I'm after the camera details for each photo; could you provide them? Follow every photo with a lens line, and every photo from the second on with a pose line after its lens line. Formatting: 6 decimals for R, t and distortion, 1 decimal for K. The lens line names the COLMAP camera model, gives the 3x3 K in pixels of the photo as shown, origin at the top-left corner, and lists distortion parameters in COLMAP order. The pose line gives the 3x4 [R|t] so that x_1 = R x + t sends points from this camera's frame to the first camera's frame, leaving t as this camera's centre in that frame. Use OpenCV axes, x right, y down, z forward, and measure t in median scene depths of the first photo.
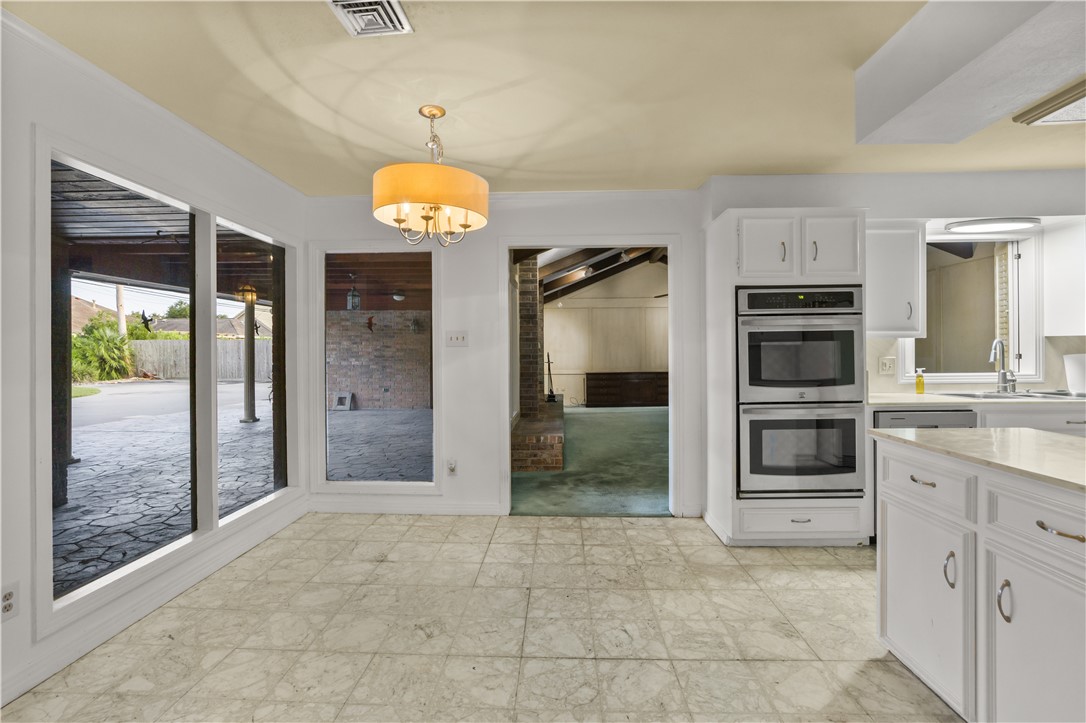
lens RADIAL K [[493.7, 0, 542.3], [0, 493.7, 352.3], [0, 0, 1]] dist [-0.038196, 0.011620]
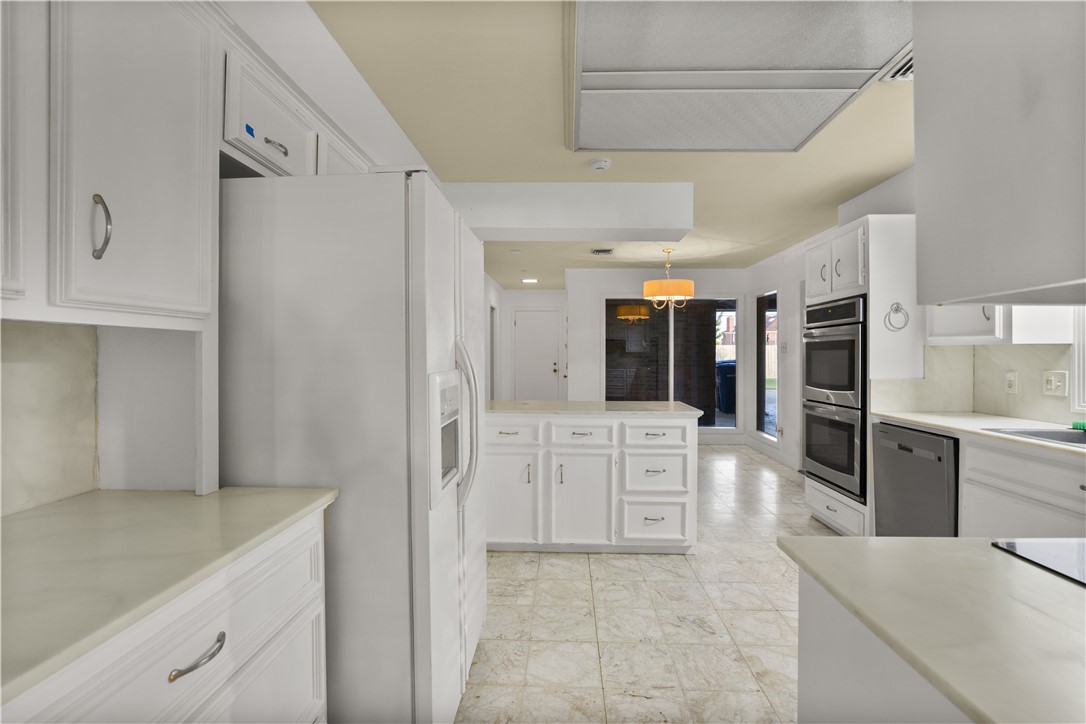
lens RADIAL K [[493.7, 0, 544.1], [0, 493.7, 357.3], [0, 0, 1]] dist [-0.038196, 0.011620]
pose [[-0.009428, 0.013992, -0.999858, 1.651128], [-0.003126, 0.999897, 0.014022, -0.018964], [0.999951, 0.003258, -0.009384, 0.342315]]
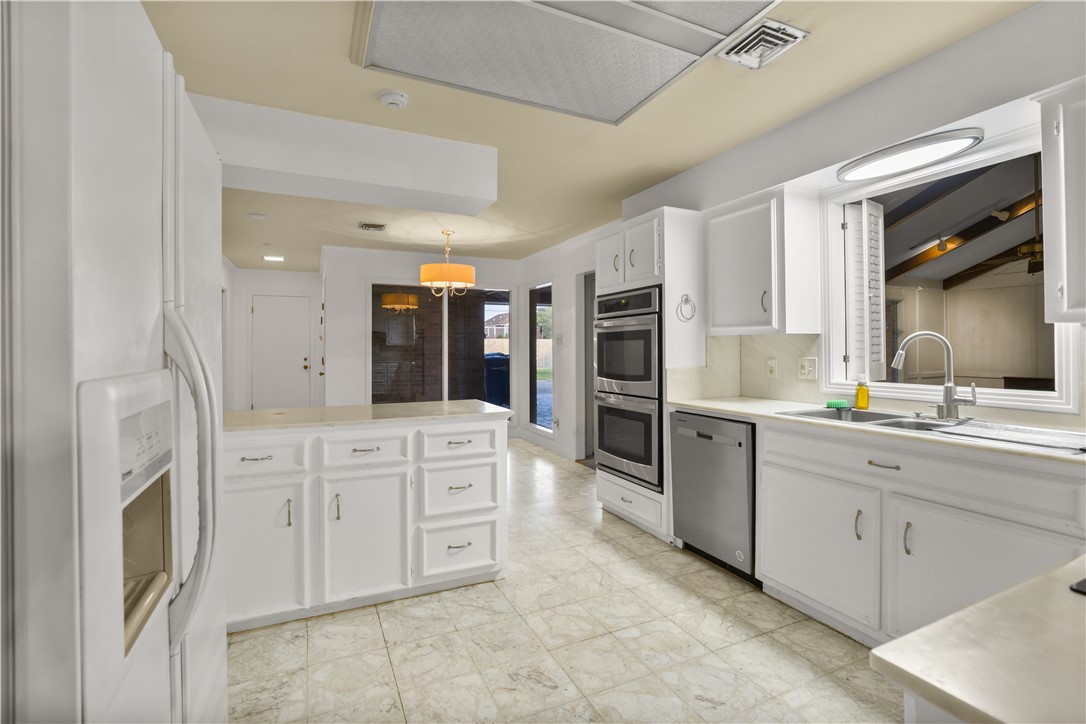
lens RADIAL K [[493.7, 0, 538.1], [0, 493.7, 342.4], [0, 0, 1]] dist [-0.038196, 0.011620]
pose [[0.453584, -0.004321, -0.891203, 1.443438], [-0.000728, 0.999986, -0.005220, -0.011374], [0.891213, 0.003016, 0.453574, 0.303034]]
